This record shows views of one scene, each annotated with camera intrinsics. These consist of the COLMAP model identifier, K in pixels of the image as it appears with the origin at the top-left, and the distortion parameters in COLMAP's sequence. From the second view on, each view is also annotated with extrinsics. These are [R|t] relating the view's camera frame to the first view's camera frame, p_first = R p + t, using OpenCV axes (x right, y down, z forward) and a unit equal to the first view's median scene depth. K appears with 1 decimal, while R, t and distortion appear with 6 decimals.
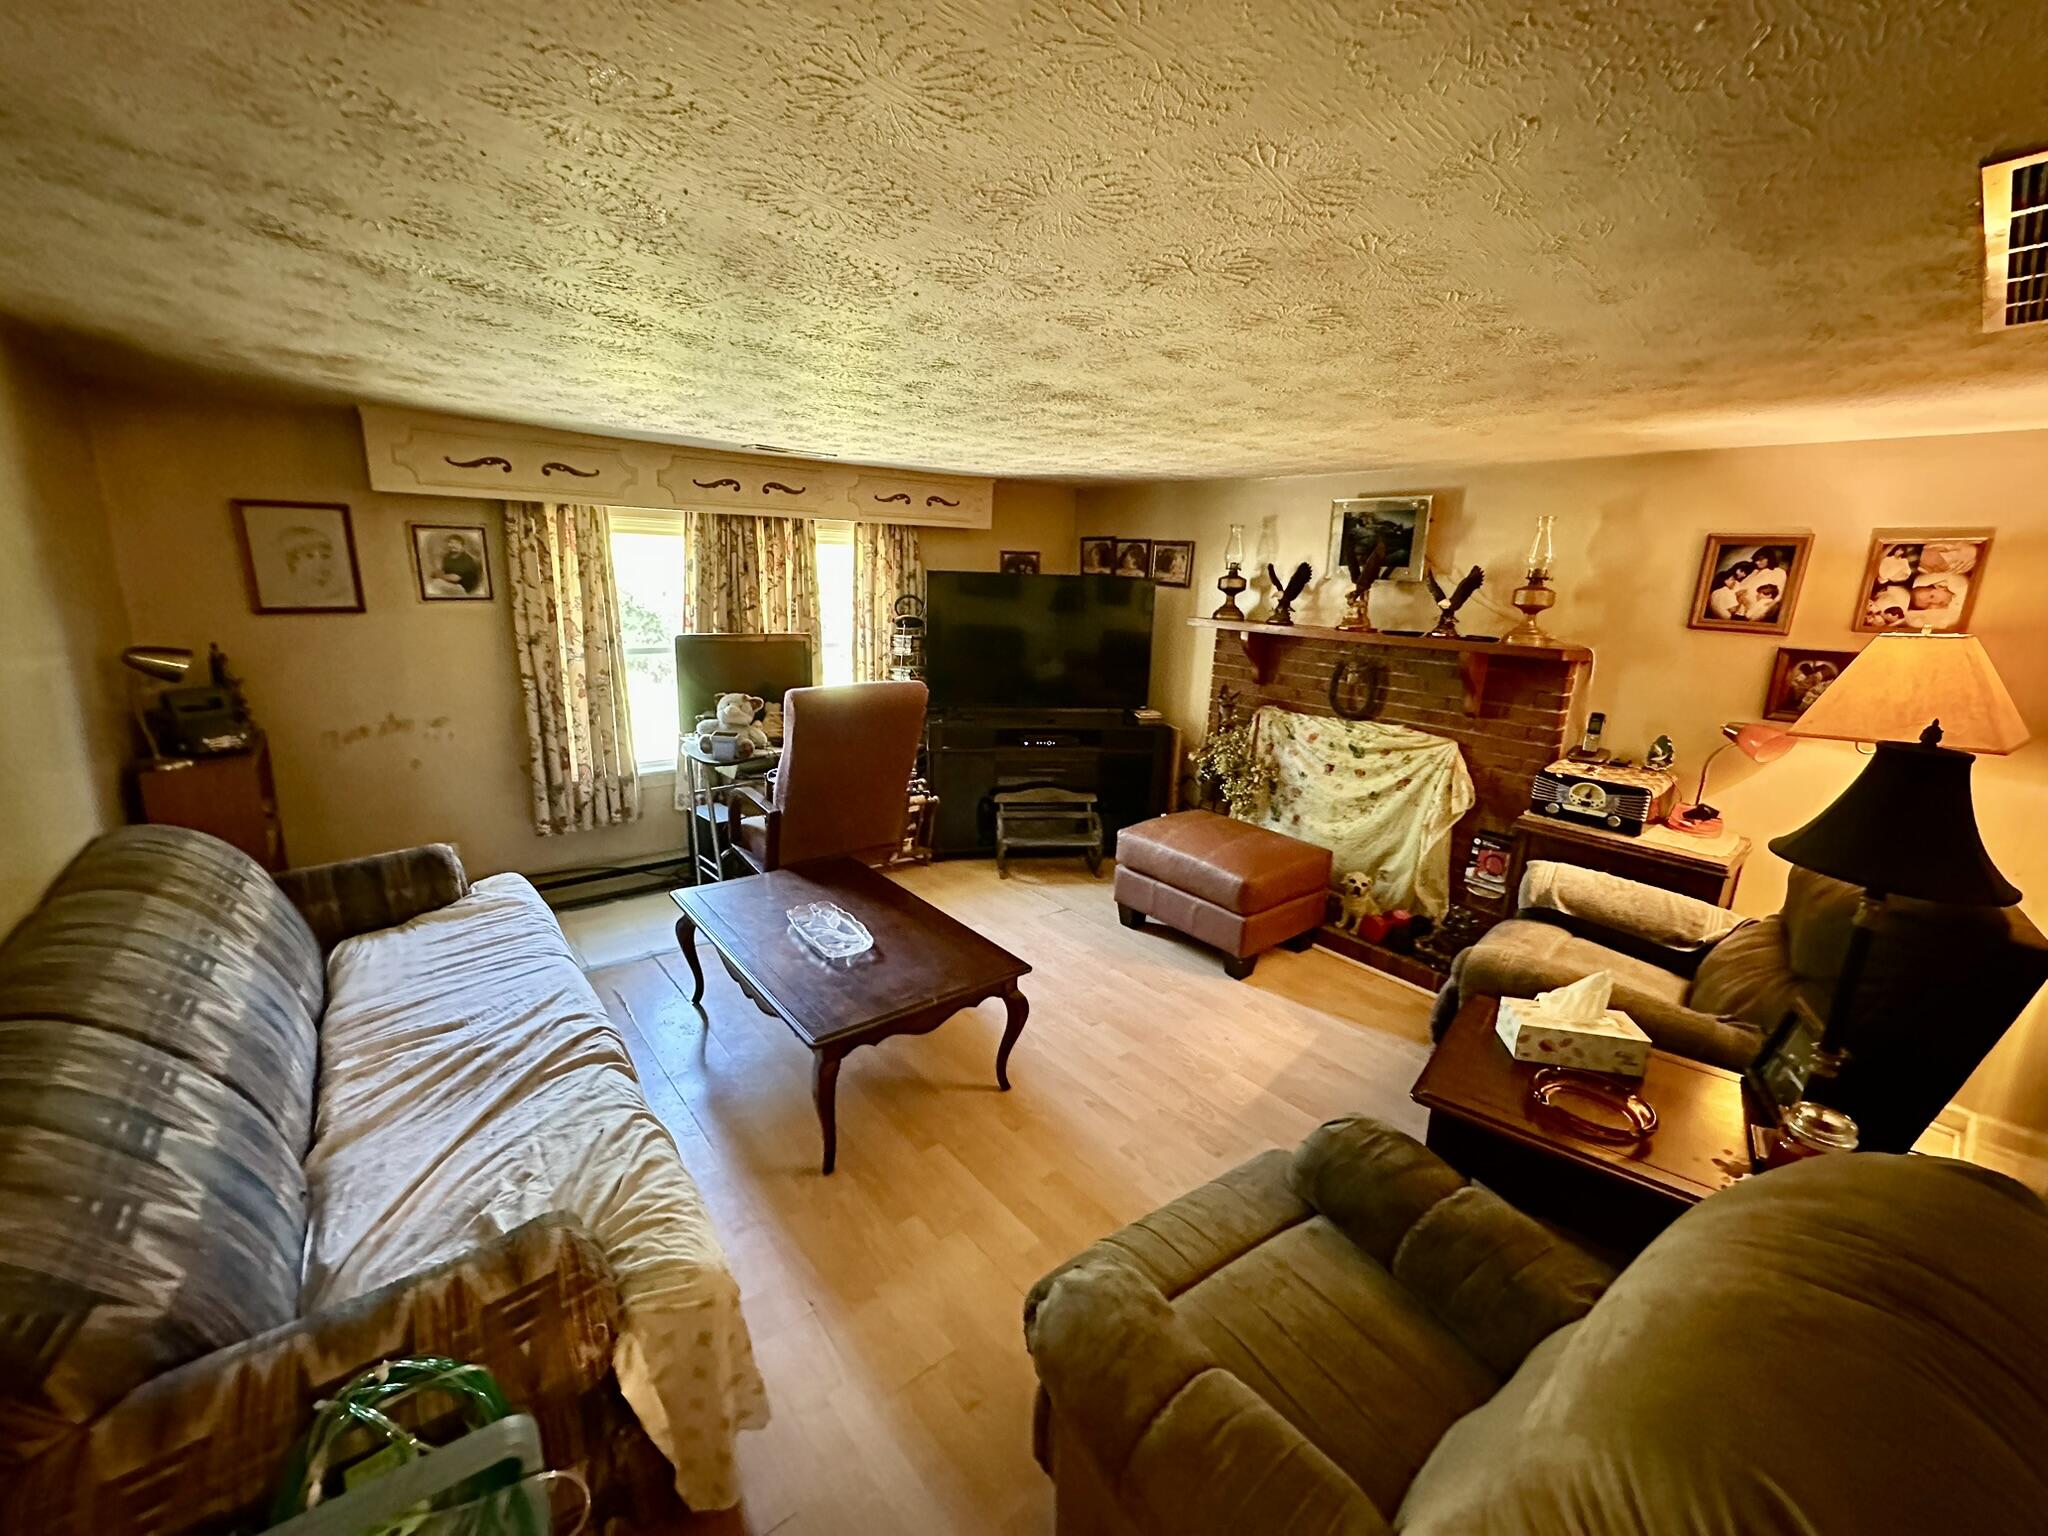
lens RADIAL K [[814.6, 0, 1022.7], [0, 814.6, 762.2], [0, 0, 1]] dist [-0.005294, 0.000938]
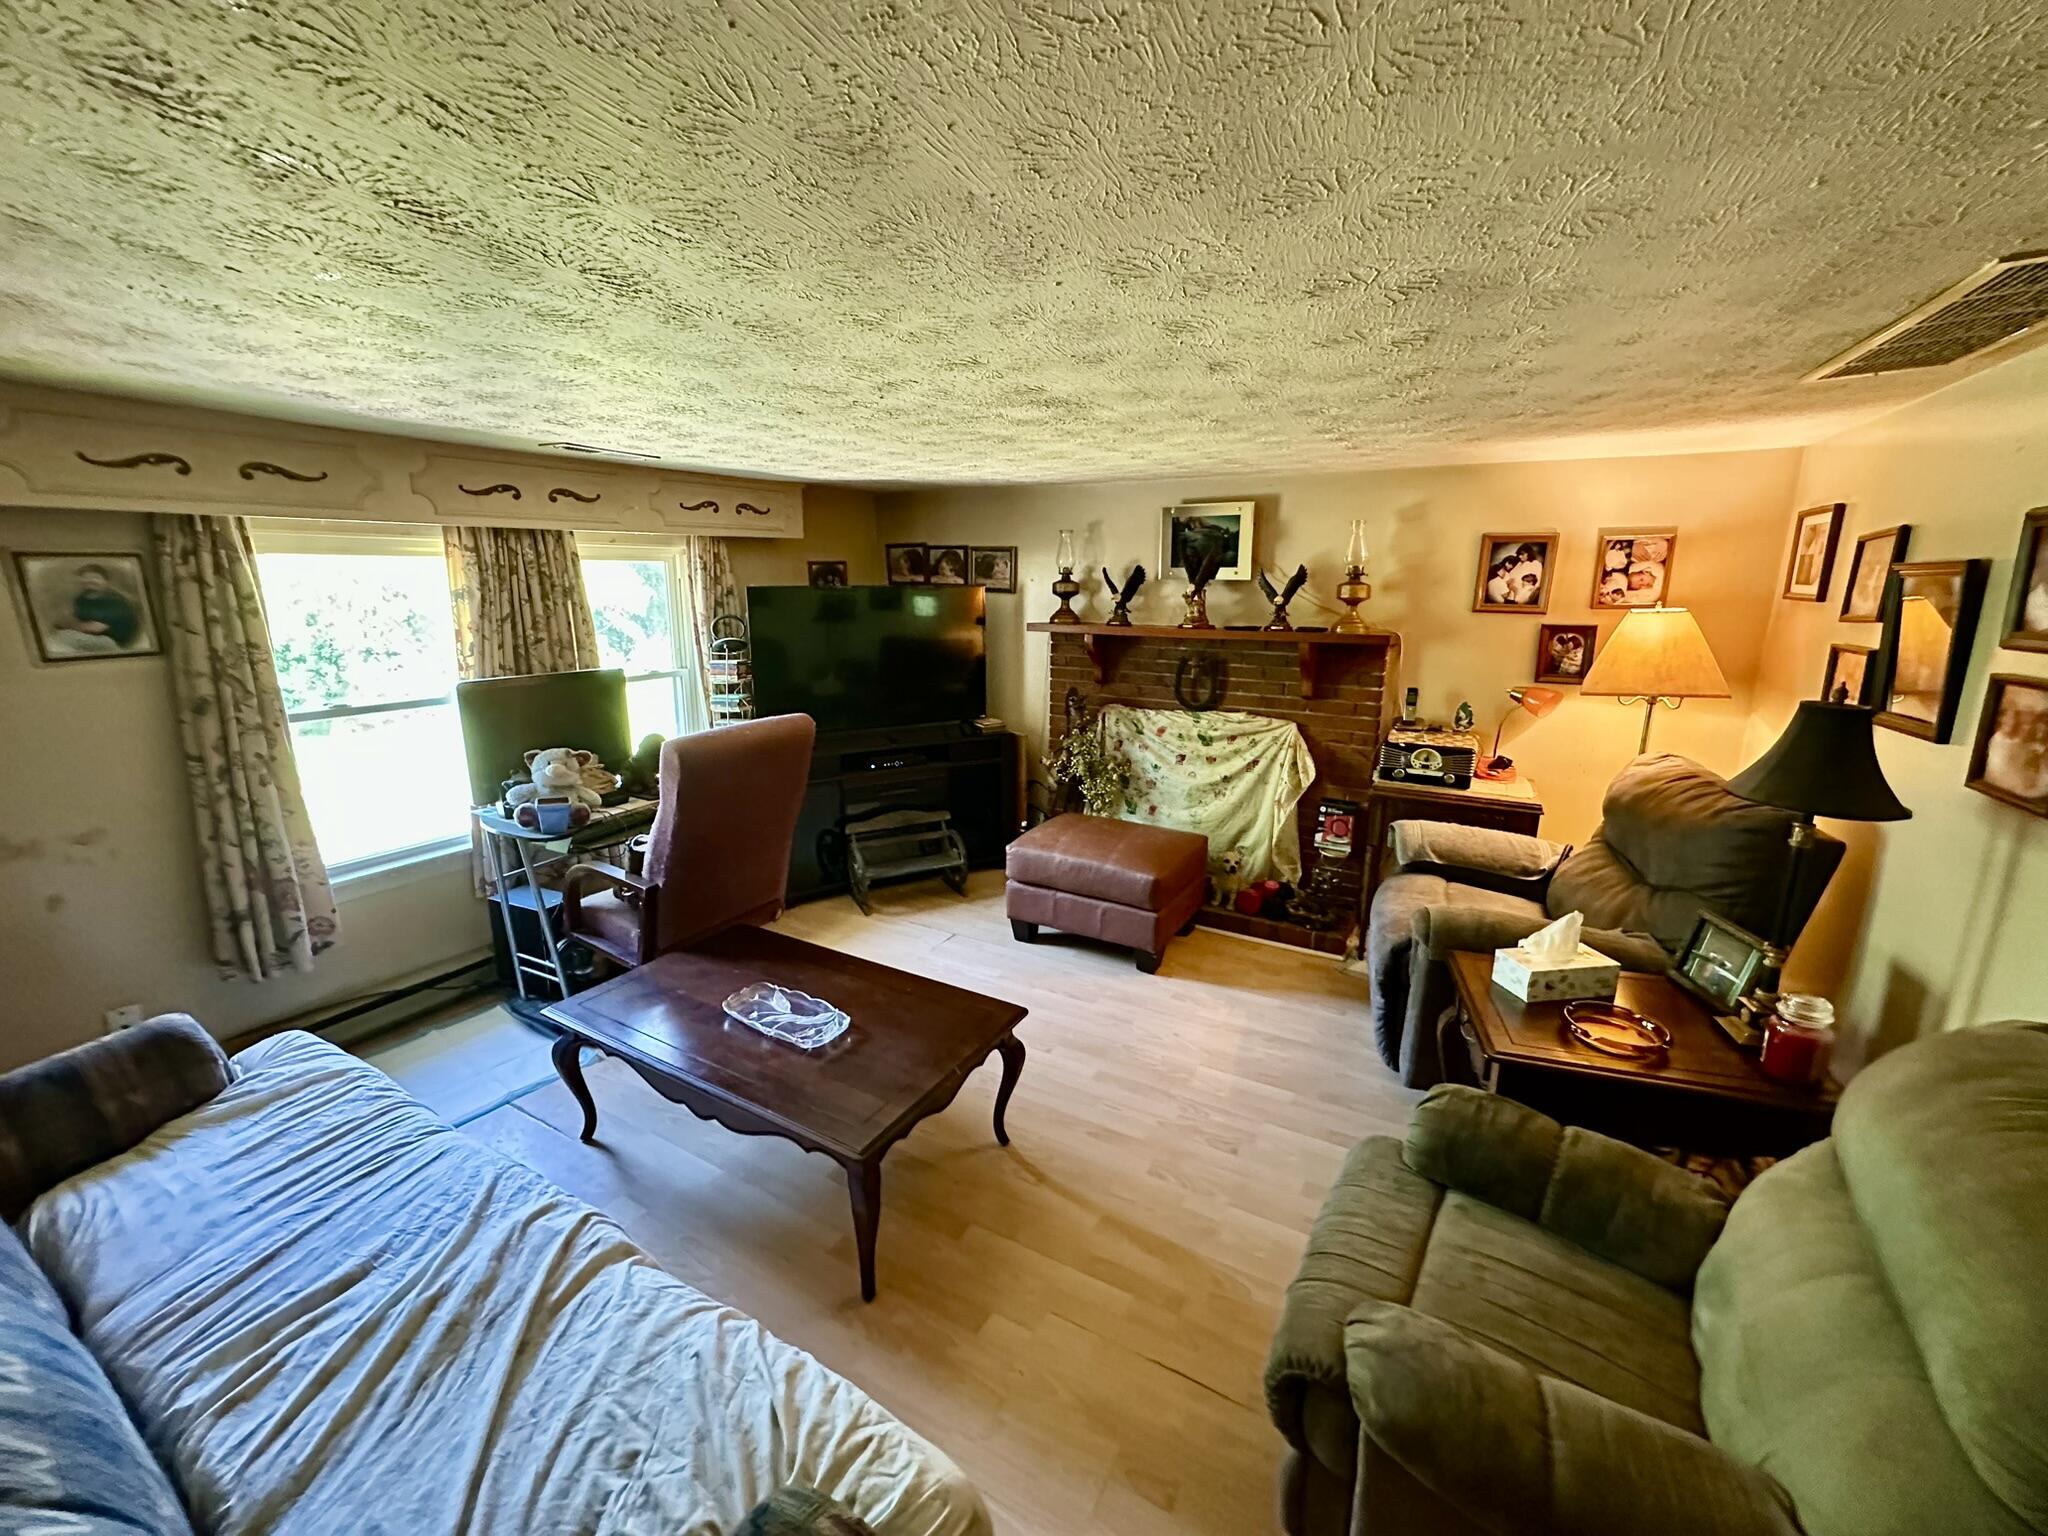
lens RADIAL K [[814.6, 0, 1019.9], [0, 814.6, 762.9], [0, 0, 1]] dist [-0.005294, 0.000938]
pose [[0.933301, -0.113173, 0.340795, -0.252248], [0.112971, 0.993387, 0.020508, -0.044601], [-0.340862, 0.019360, 0.939914, 0.102438]]
